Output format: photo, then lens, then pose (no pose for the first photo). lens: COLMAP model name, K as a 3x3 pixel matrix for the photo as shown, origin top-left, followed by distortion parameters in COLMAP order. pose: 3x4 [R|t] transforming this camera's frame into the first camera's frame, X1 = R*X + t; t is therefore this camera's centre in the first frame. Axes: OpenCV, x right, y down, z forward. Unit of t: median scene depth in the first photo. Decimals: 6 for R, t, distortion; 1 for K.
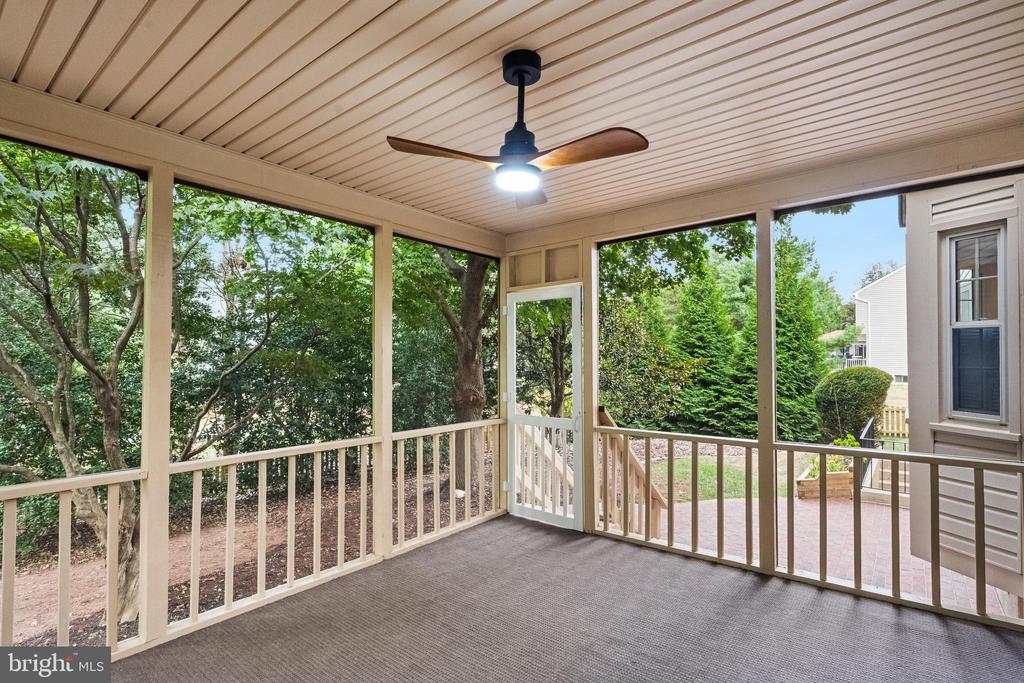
lens RADIAL K [[495.7, 0, 511.2], [0, 495.7, 347.6], [0, 0, 1]] dist [0.001994, -0.000263]
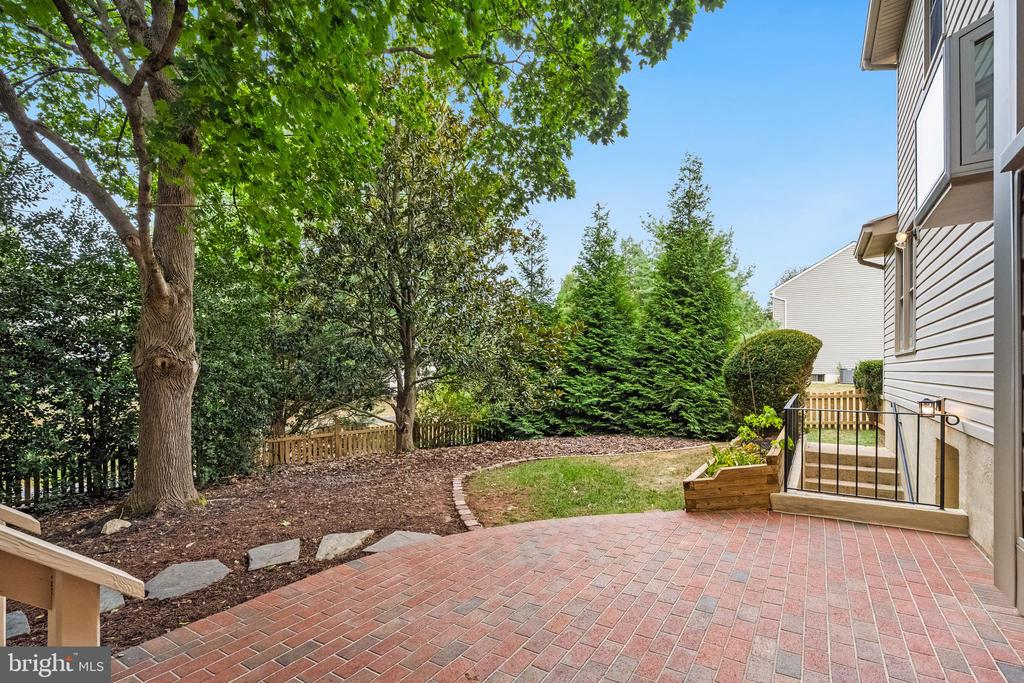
lens RADIAL K [[494.3, 0, 491.4], [0, 494.3, 377.6], [0, 0, 1]] dist [-0.008264, -0.001342]
pose [[0.995851, -0.013896, 0.089927, 0.148282], [0.010928, 0.999382, 0.033414, 0.060655], [-0.090335, -0.032293, 0.995388, 0.219543]]
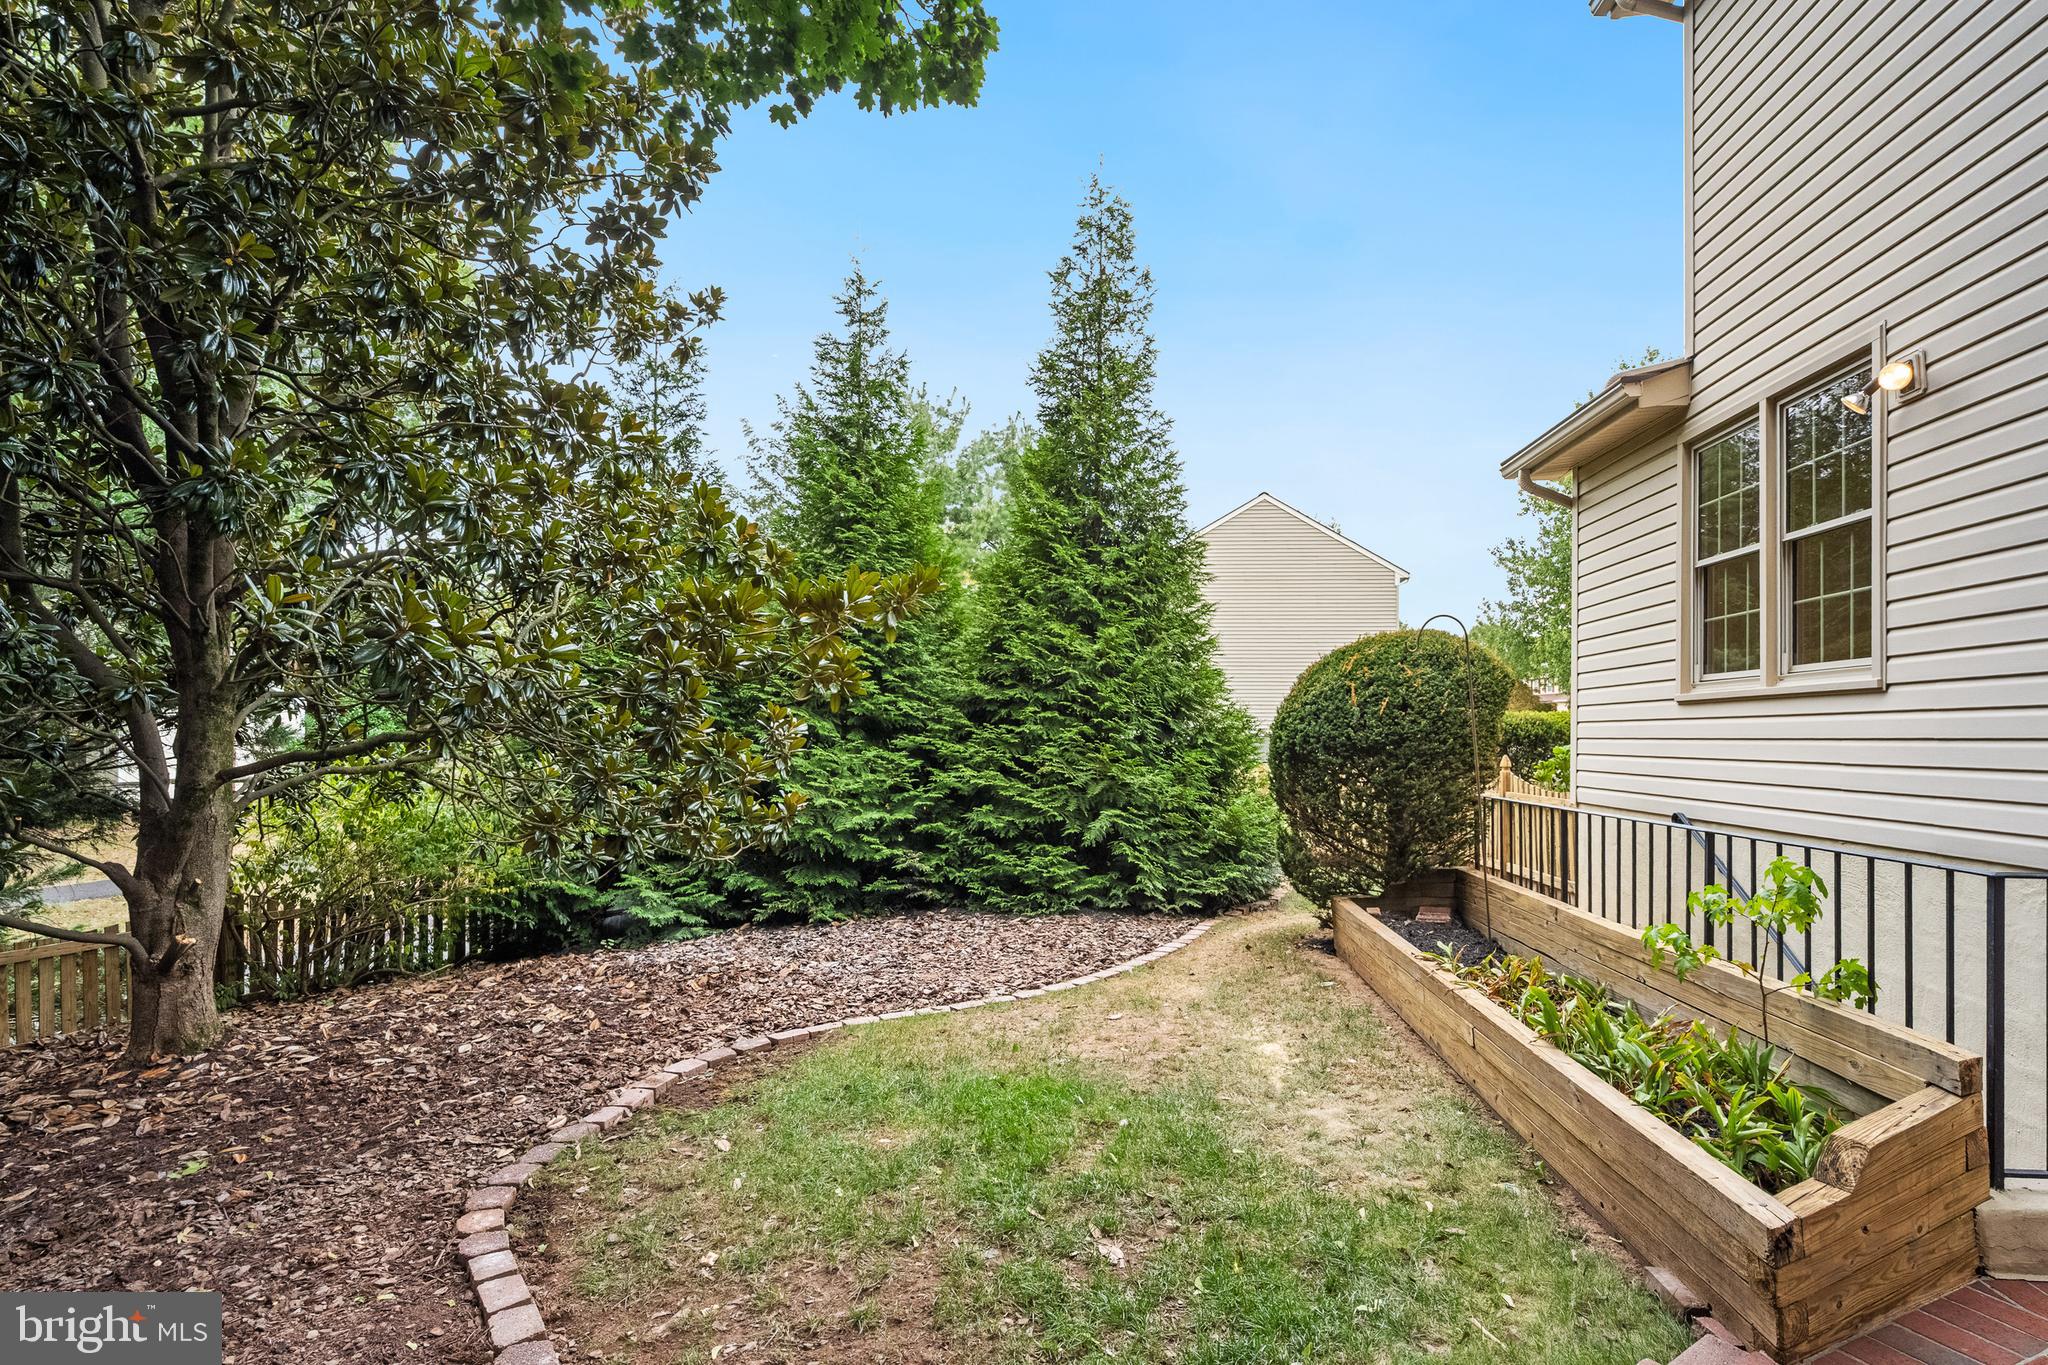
lens RADIAL K [[1089.8, 0, 1073.5], [0, 1089.8, 731.1], [0, 0, 1]] dist [-0.001646, -0.001036]
pose [[0.822437, -0.004181, 0.568840, 0.129851], [-0.006477, 0.999839, 0.016714, 0.065975], [-0.568819, -0.017431, 0.822278, 0.436656]]
